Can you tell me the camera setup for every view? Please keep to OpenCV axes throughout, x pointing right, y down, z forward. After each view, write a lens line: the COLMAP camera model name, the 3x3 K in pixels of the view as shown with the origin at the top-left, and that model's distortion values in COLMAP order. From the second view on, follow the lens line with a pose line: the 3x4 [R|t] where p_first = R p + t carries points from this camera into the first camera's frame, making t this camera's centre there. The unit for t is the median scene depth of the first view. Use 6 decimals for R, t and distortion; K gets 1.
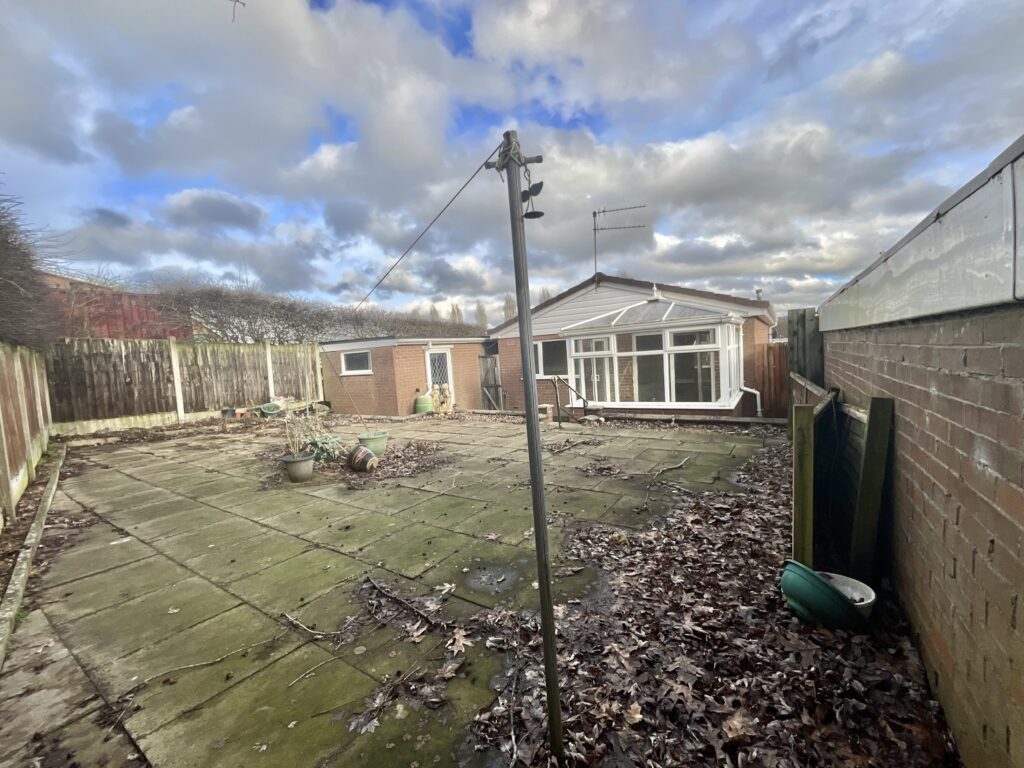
lens RADIAL K [[416.9, 0, 517.9], [0, 416.9, 384.9], [0, 0, 1]] dist [-0.001135, -0.000214]
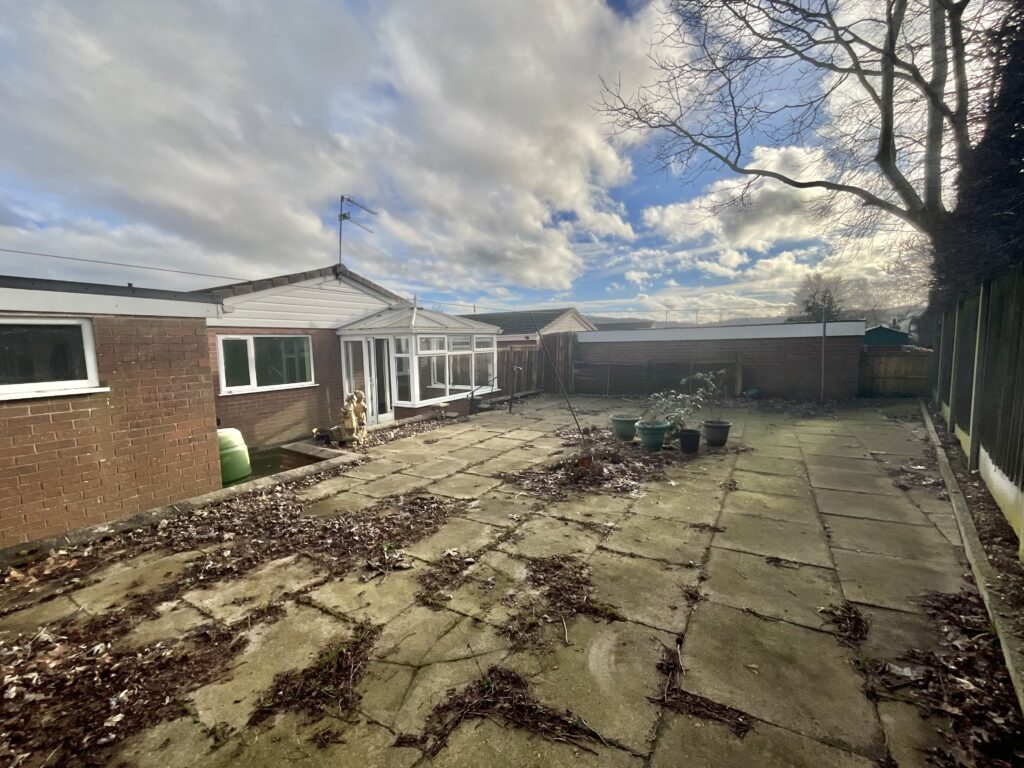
lens RADIAL K [[416.9, 0, 517.9], [0, 416.9, 384.9], [0, 0, 1]] dist [-0.001135, -0.000214]
pose [[-0.070811, -0.031895, 0.996980, -0.720855], [0.096088, 0.994622, 0.038644, -0.012300], [-0.992851, 0.098534, -0.067366, 0.705533]]
